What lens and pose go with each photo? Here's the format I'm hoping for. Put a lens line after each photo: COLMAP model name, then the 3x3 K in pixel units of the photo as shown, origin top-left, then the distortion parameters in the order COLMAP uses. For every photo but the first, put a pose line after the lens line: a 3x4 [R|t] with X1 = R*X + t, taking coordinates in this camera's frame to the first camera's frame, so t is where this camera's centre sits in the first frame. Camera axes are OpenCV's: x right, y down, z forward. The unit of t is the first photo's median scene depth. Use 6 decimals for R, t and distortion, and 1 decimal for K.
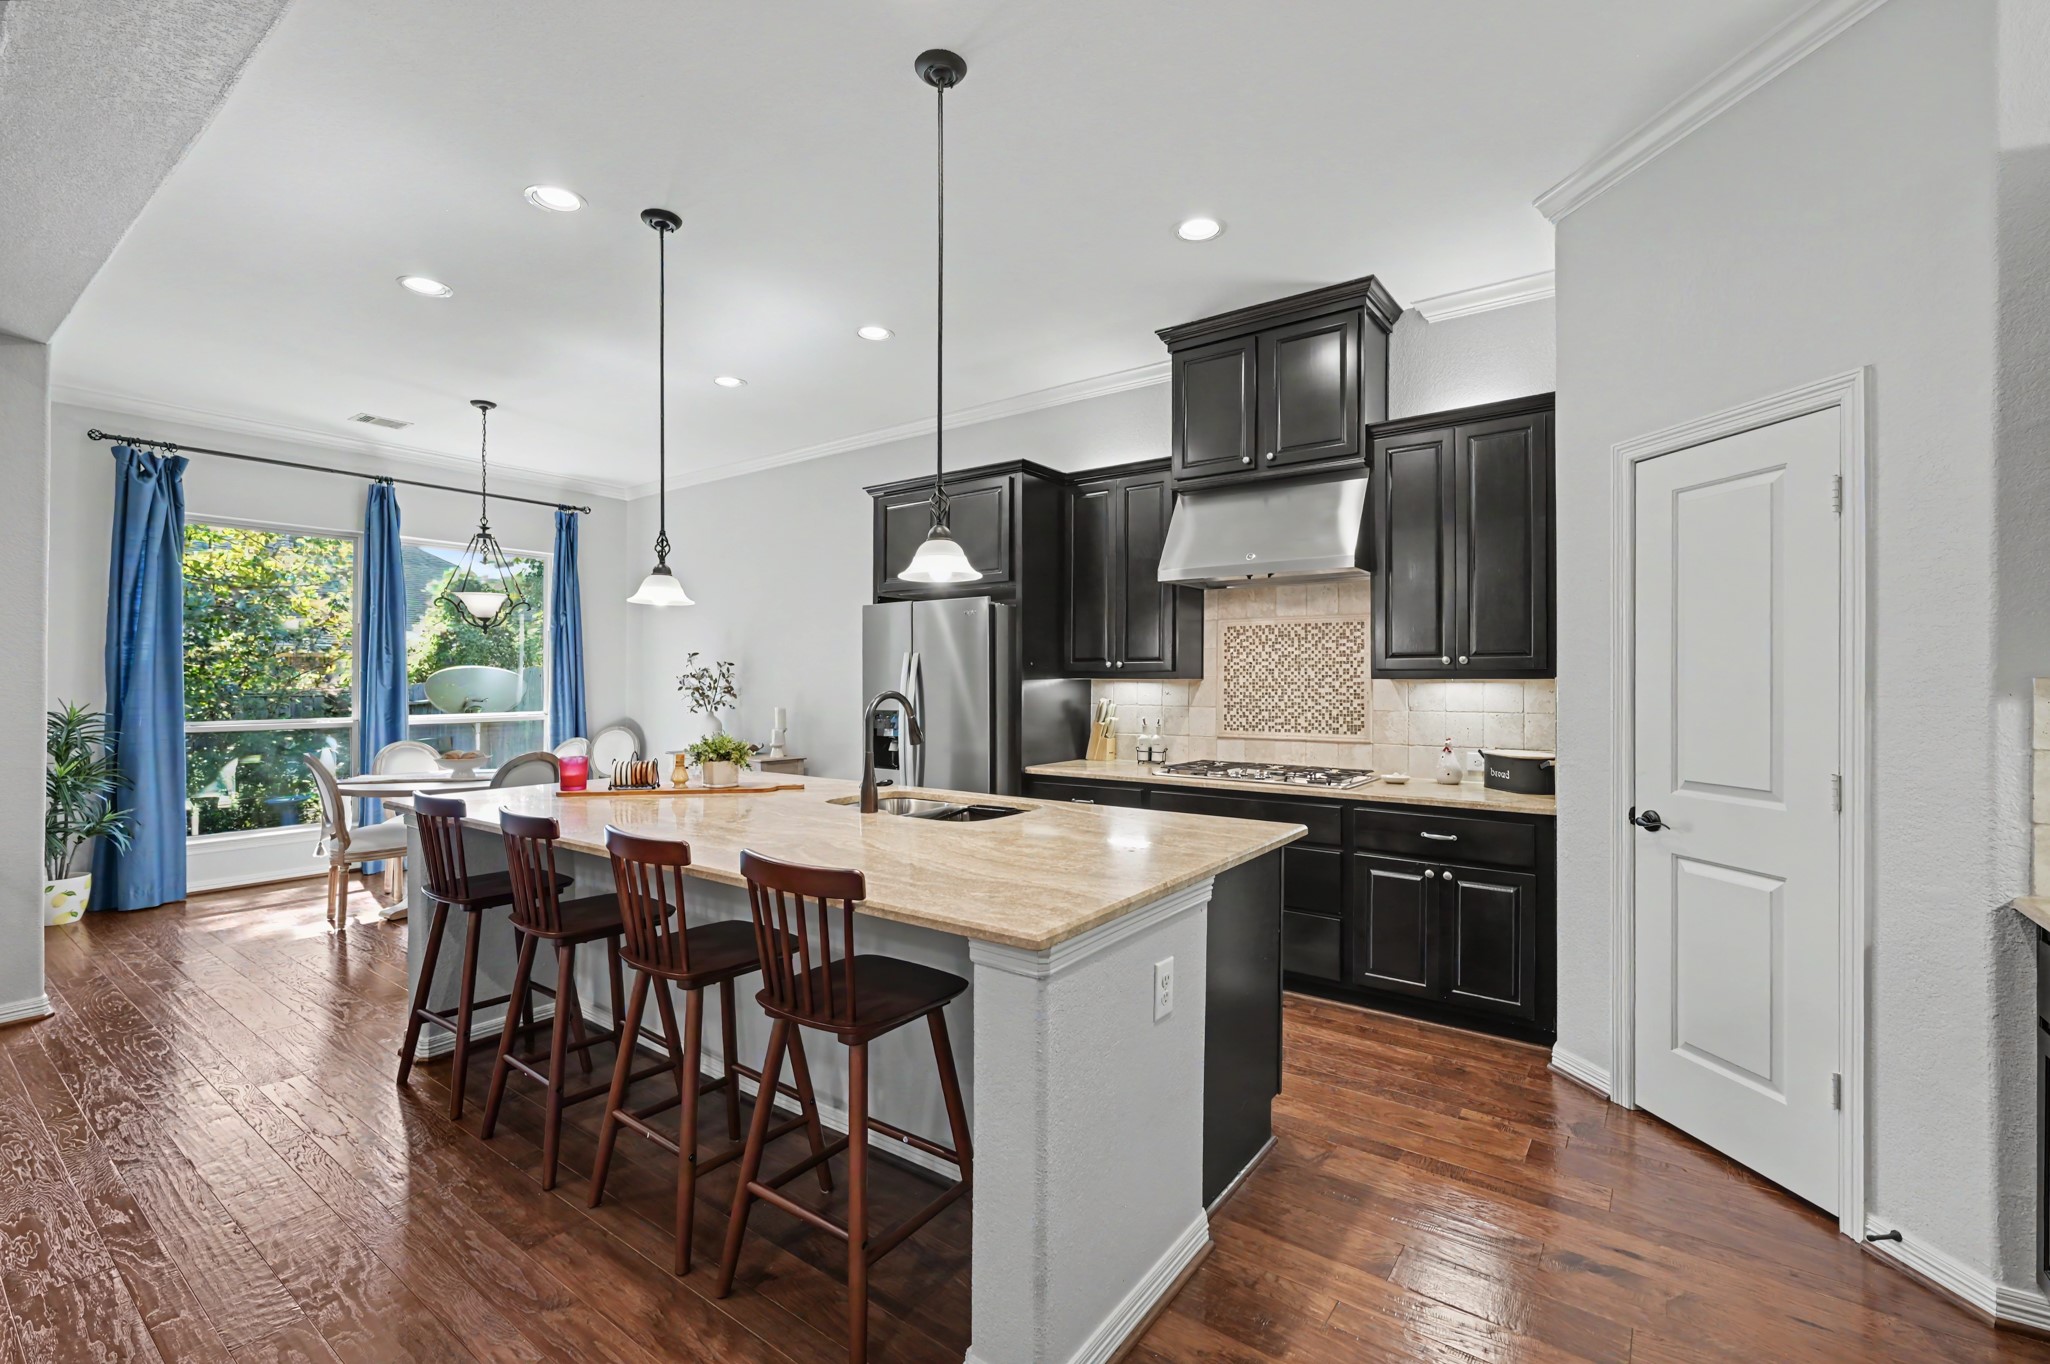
lens RADIAL K [[884.3, 0, 1025.0], [0, 884.3, 682.0], [0, 0, 1]] dist [-0.001596, -0.000052]
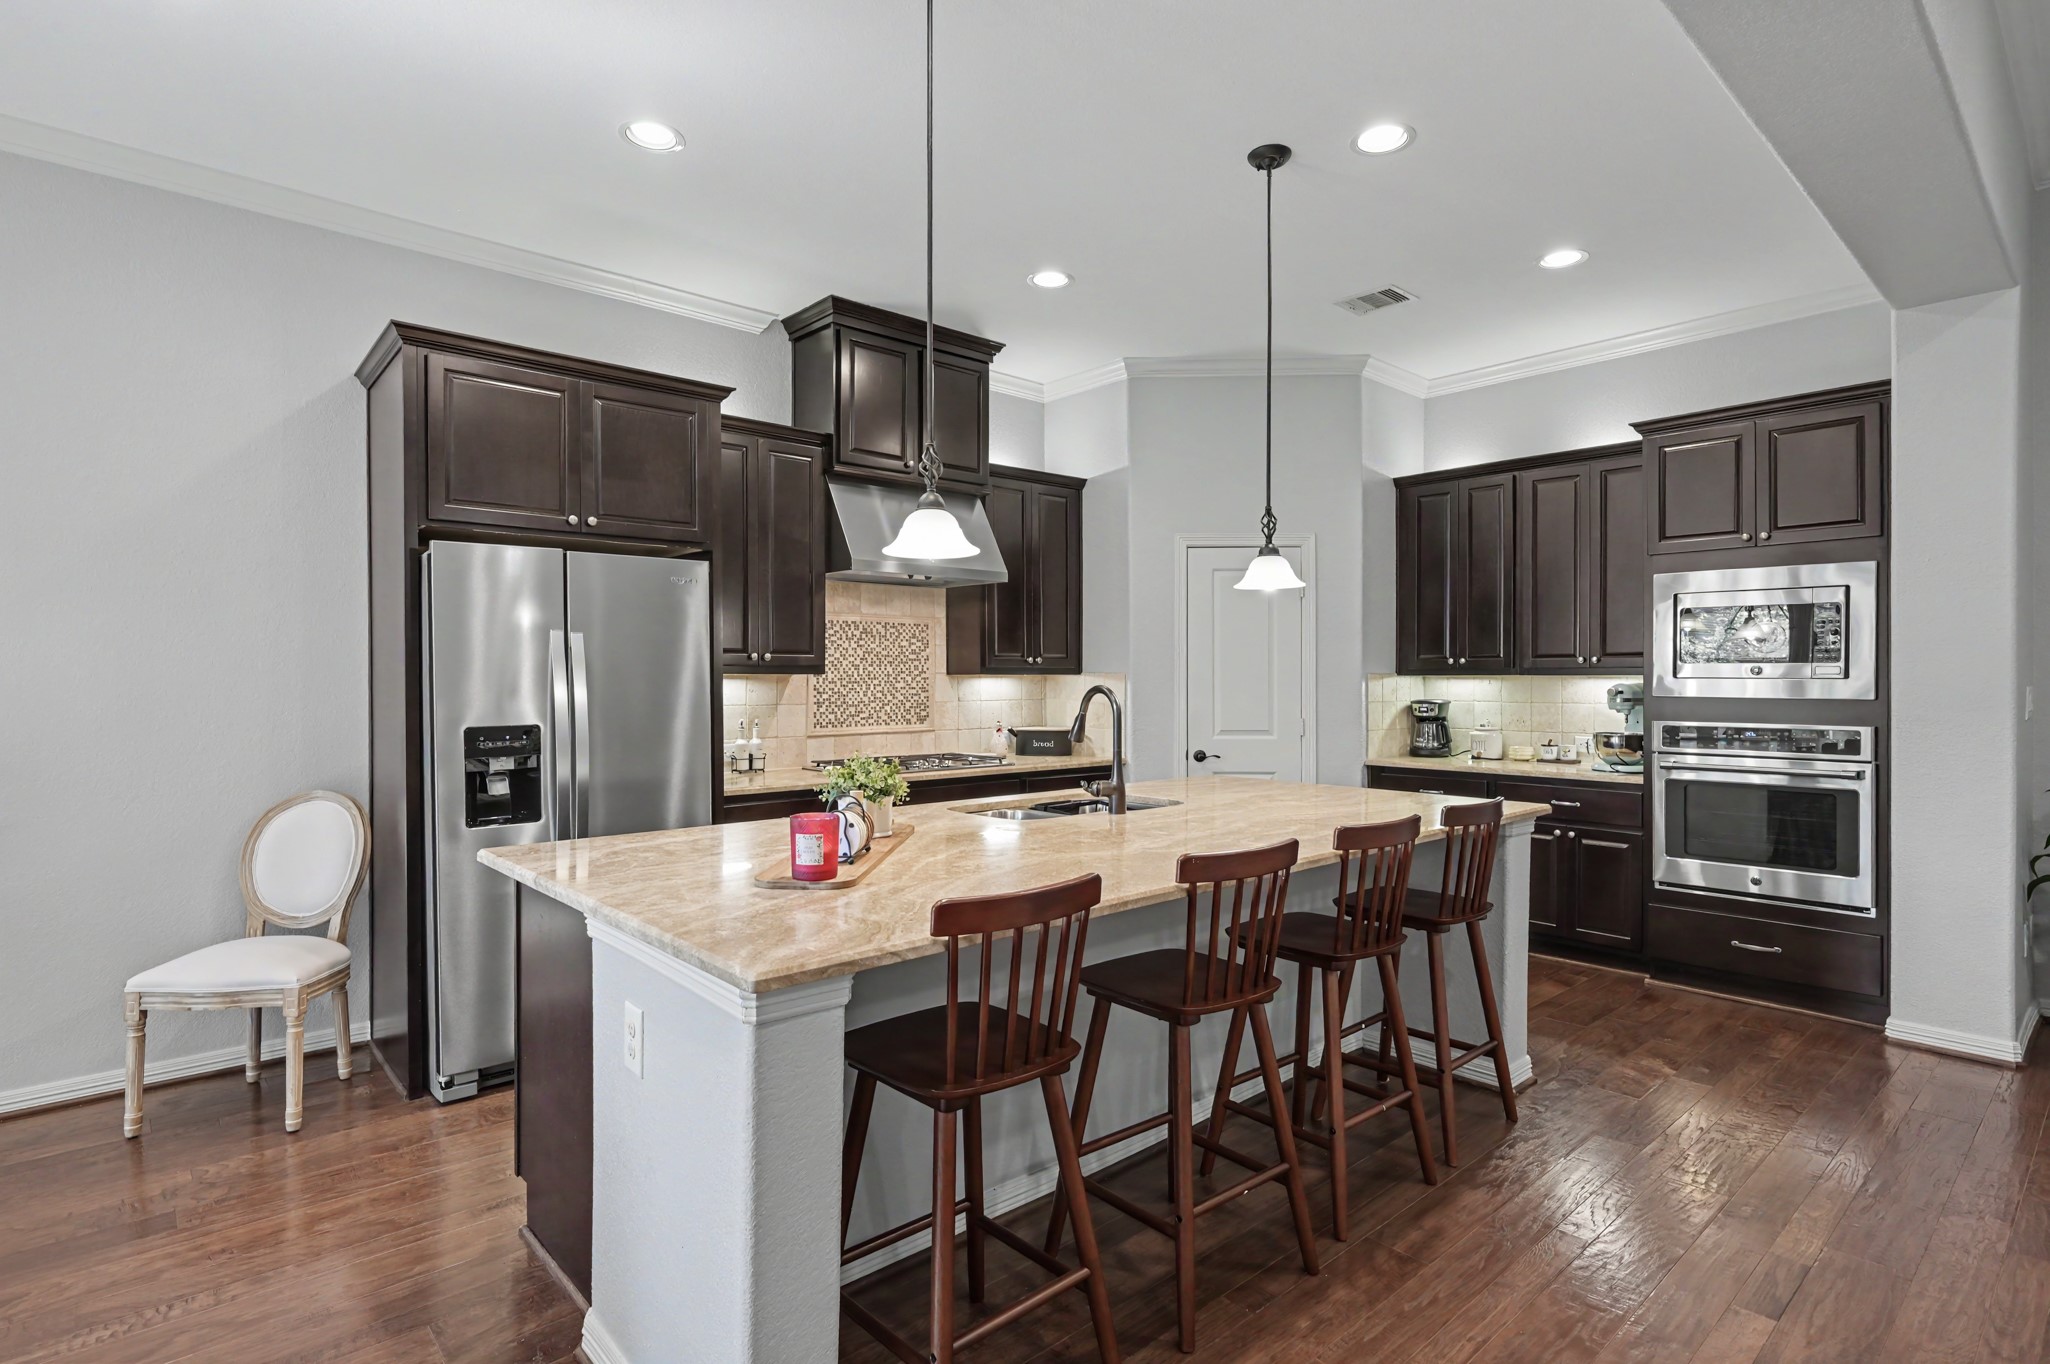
lens RADIAL K [[1024.8, 0, 1028.3], [0, 1024.8, 691.0], [0, 0, 1]] dist [0.000645, -0.000160]
pose [[0.204854, -0.013982, 0.978693, -1.472292], [0.004519, 0.999901, 0.013339, 0.001007], [-0.978782, 0.001690, 0.204897, 1.009682]]
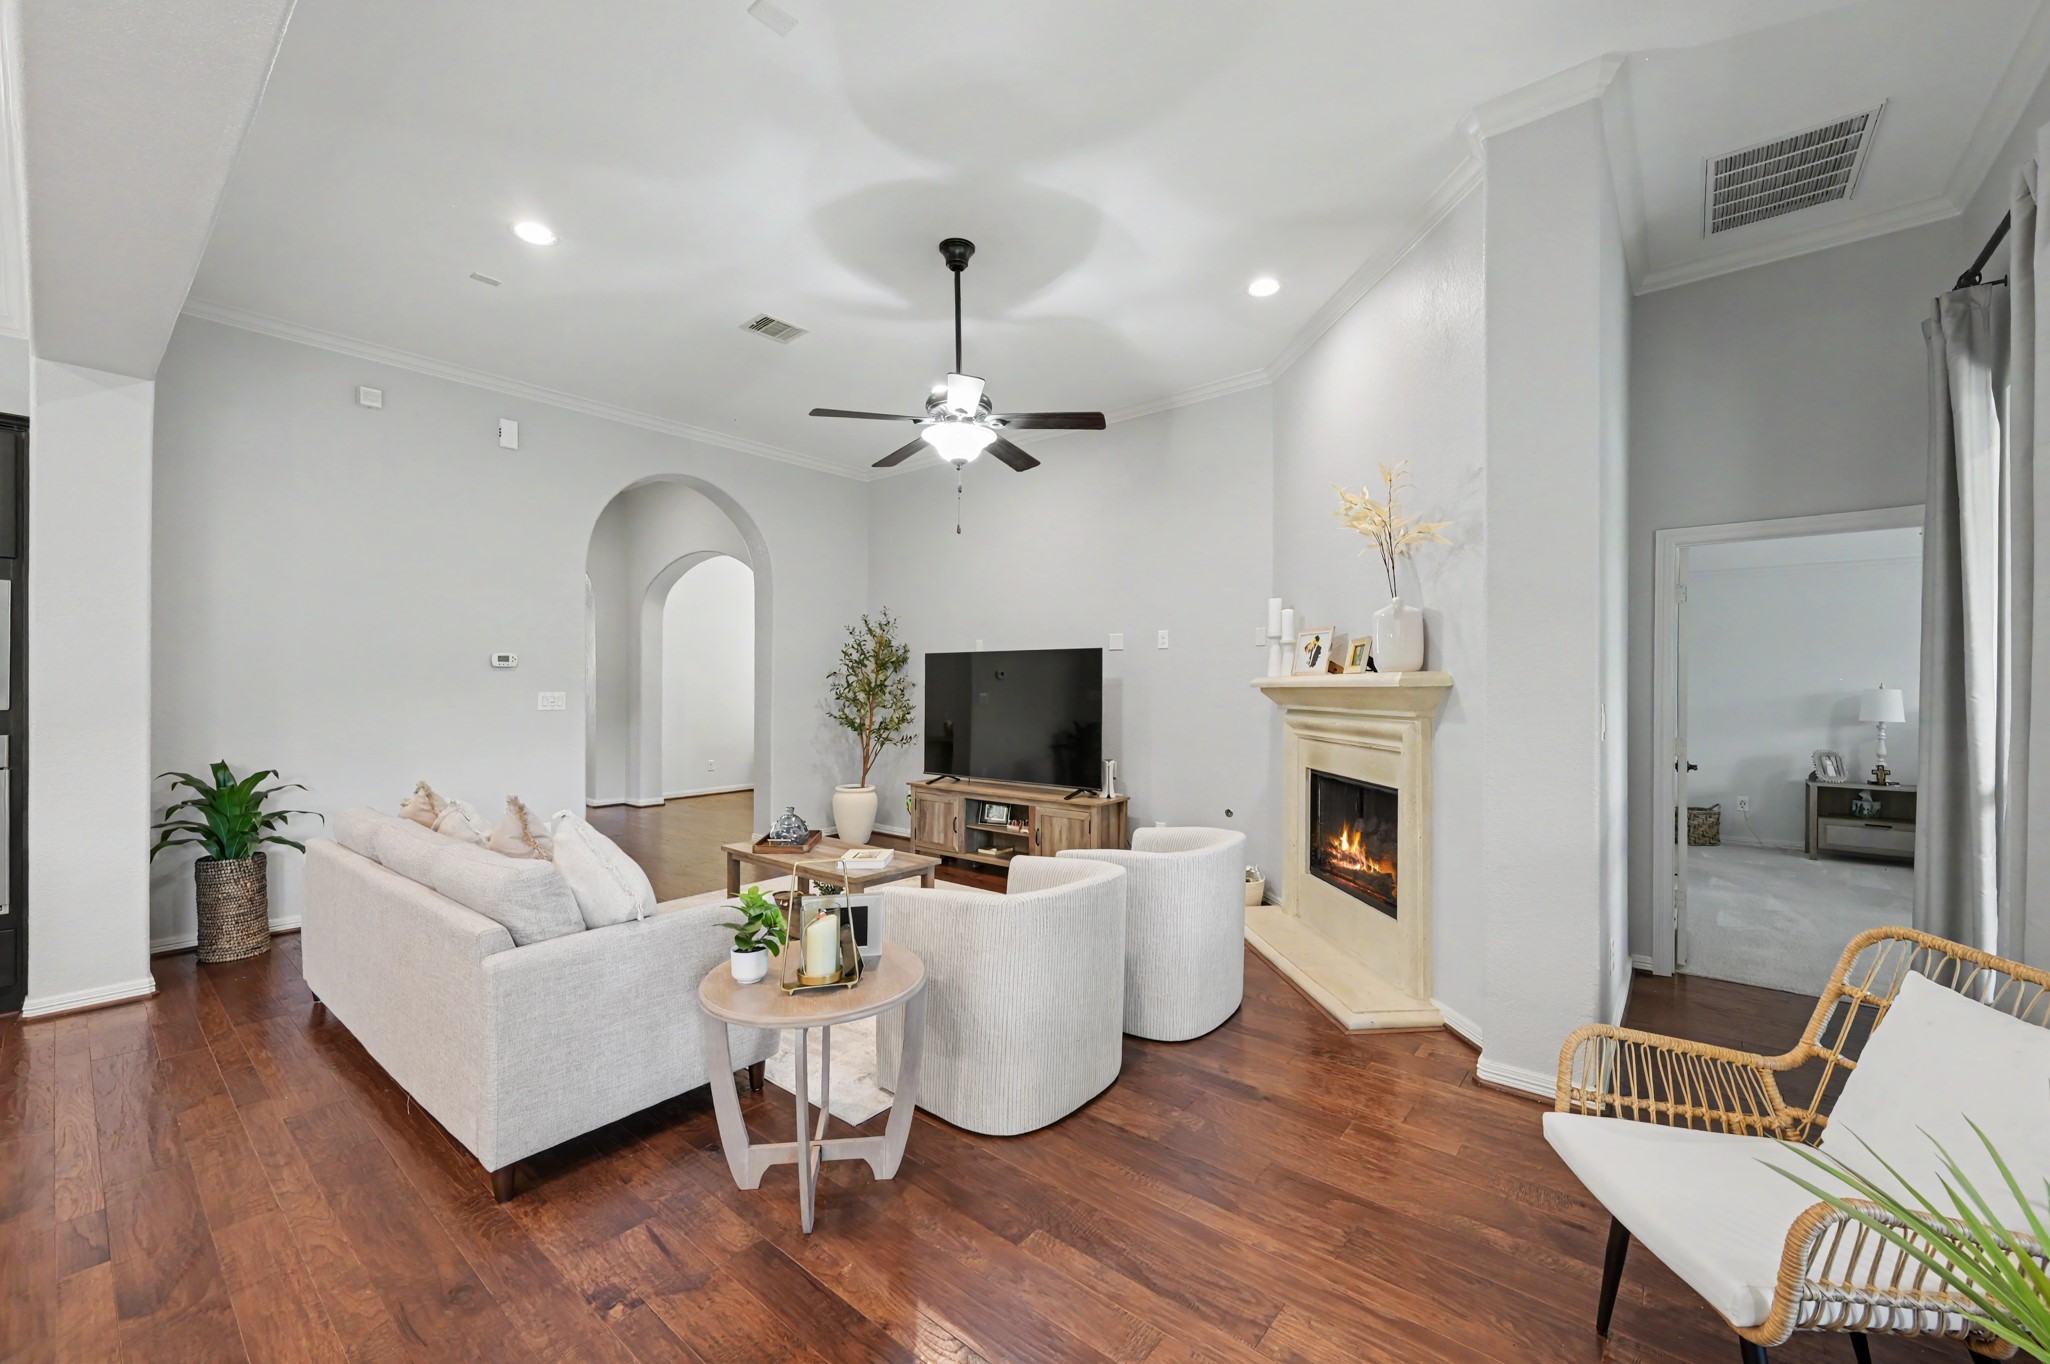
lens RADIAL K [[810.5, 0, 1025.0], [0, 810.5, 682.0], [0, 0, 1]] dist [-0.001121, -0.000039]
pose [[-0.998463, -0.001920, 0.055385, -1.414489], [-0.001973, 0.999998, -0.000897, -0.005945], [-0.055383, -0.001005, -0.998465, 1.292669]]
